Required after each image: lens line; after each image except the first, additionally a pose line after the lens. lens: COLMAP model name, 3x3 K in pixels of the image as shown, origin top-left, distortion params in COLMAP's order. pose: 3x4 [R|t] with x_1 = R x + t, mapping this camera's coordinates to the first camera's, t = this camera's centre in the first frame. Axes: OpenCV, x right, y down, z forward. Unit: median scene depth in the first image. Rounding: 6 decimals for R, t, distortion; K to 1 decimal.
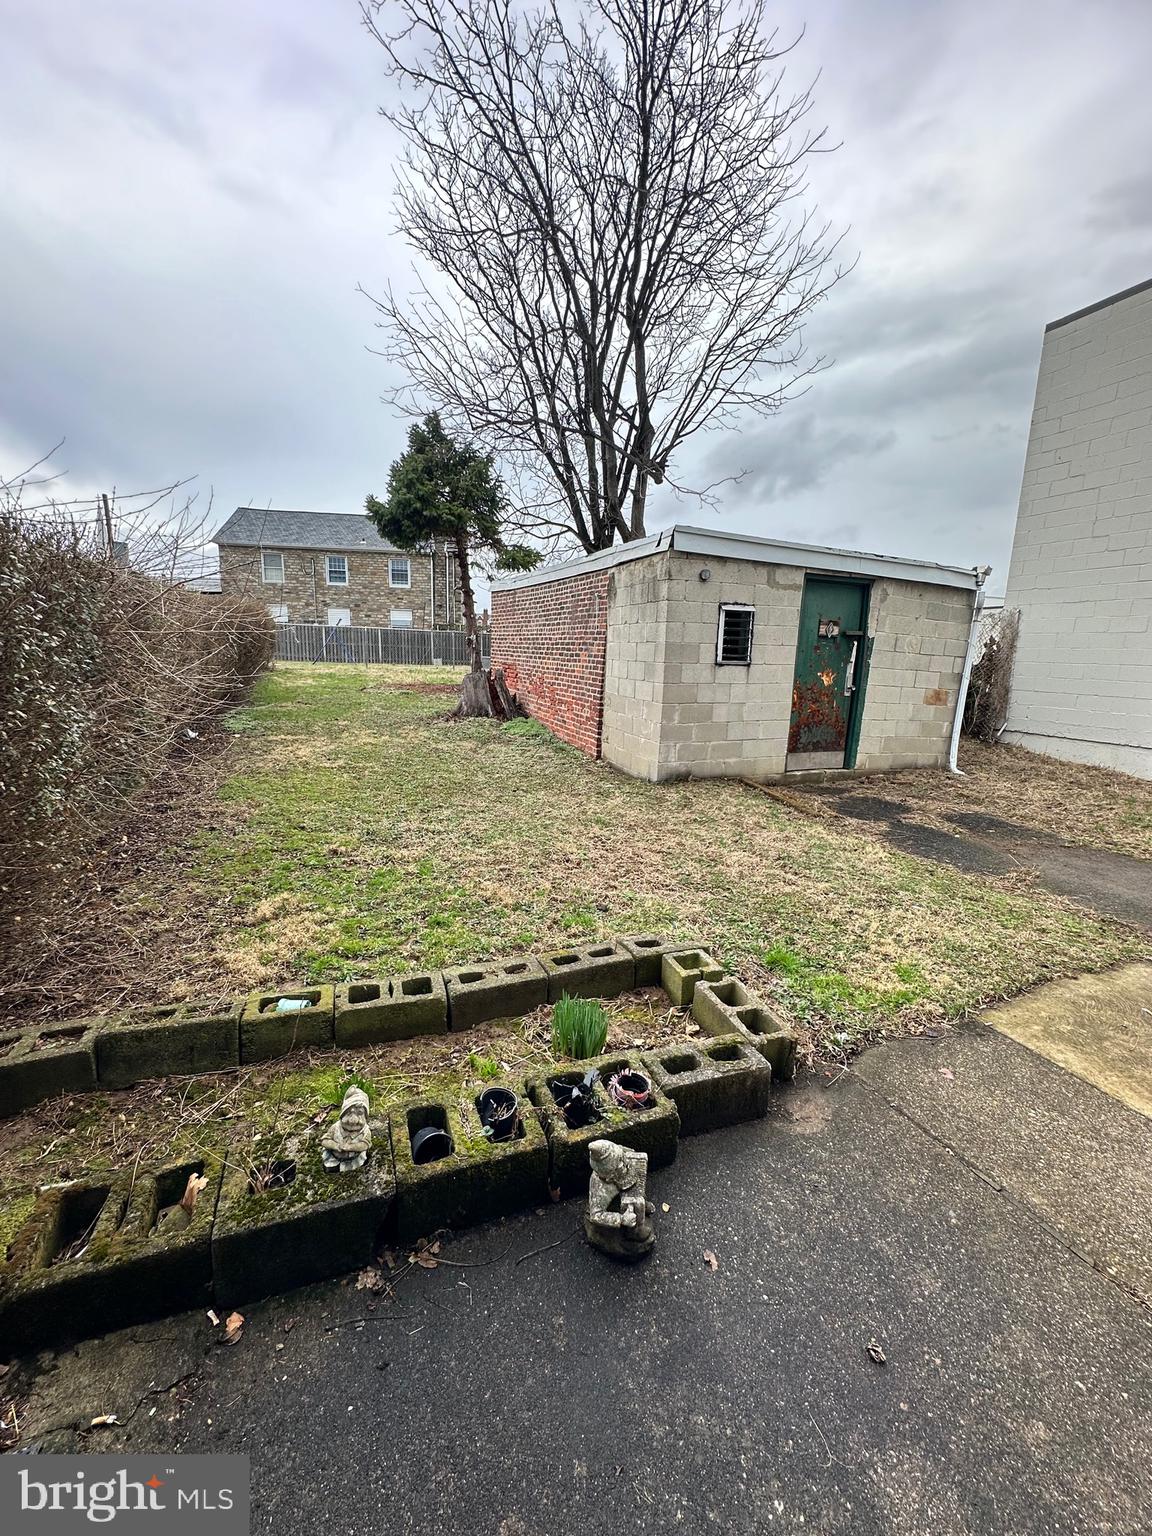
lens RADIAL K [[612.3, 0, 575.5], [0, 612.3, 771.6], [0, 0, 1]] dist [-0.003185, 0.000726]
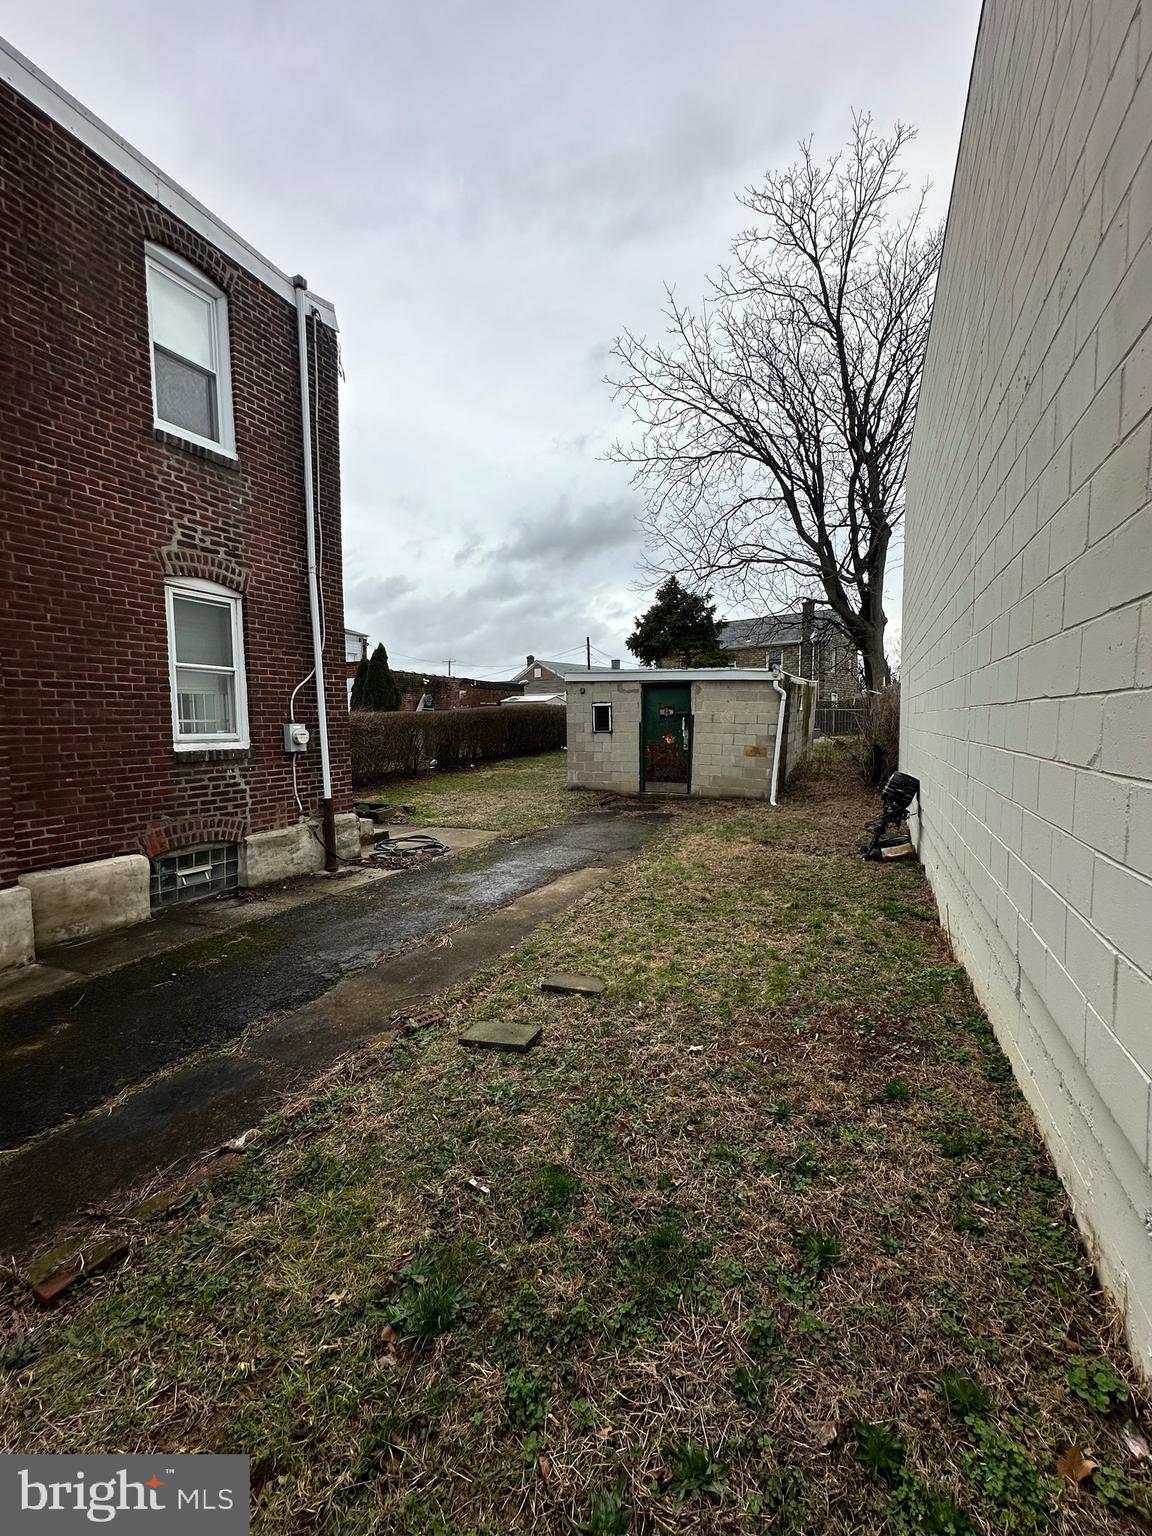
lens RADIAL K [[612.3, 0, 575.7], [0, 612.3, 764.9], [0, 0, 1]] dist [-0.003185, 0.000726]
pose [[0.680713, 0.020221, -0.732271, 1.468764], [-0.115113, 0.990153, -0.079666, 0.084559], [0.723450, 0.138524, 0.676337, -0.337319]]
